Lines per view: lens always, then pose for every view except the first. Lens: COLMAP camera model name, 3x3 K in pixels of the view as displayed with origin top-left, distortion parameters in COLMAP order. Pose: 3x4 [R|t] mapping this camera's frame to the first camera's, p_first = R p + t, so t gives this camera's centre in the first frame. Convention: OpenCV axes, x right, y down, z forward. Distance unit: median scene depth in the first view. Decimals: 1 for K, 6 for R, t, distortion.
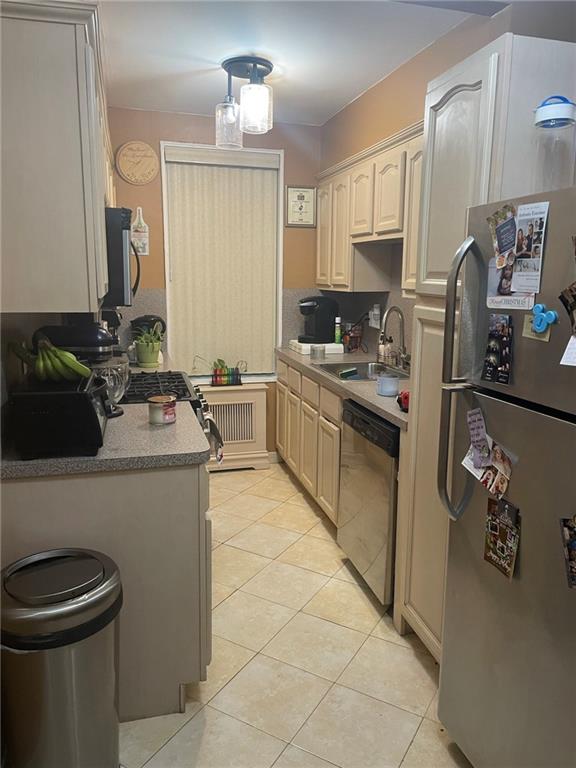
lens RADIAL K [[579.1, 0, 288.0], [0, 579.1, 384.0], [0, 0, 1]] dist [0.097567, -0.119569]
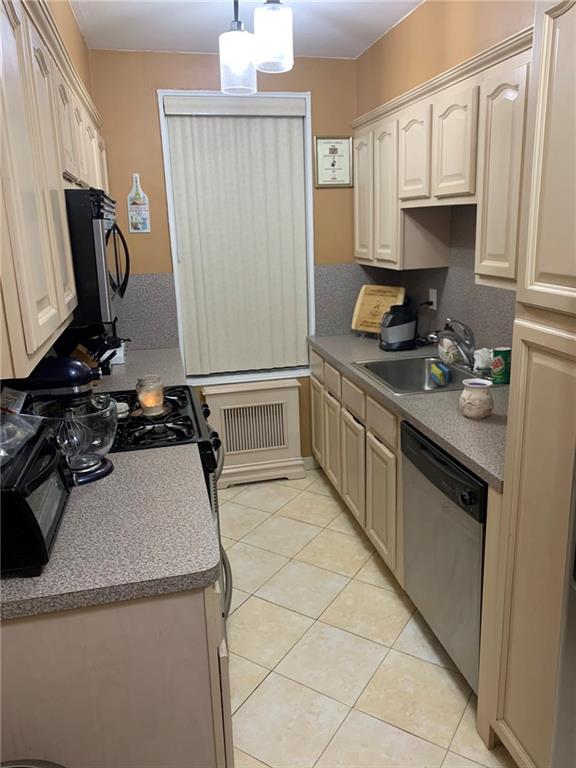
lens RADIAL K [[588.9, 0, 294.9], [0, 588.9, 379.0], [0, 0, 1]] dist [0.020768, -0.006803]
pose [[0.998558, -0.031786, -0.043267, -0.006335], [0.034878, 0.996743, 0.072709, -0.072692], [0.040815, -0.074114, 0.996414, 0.176740]]
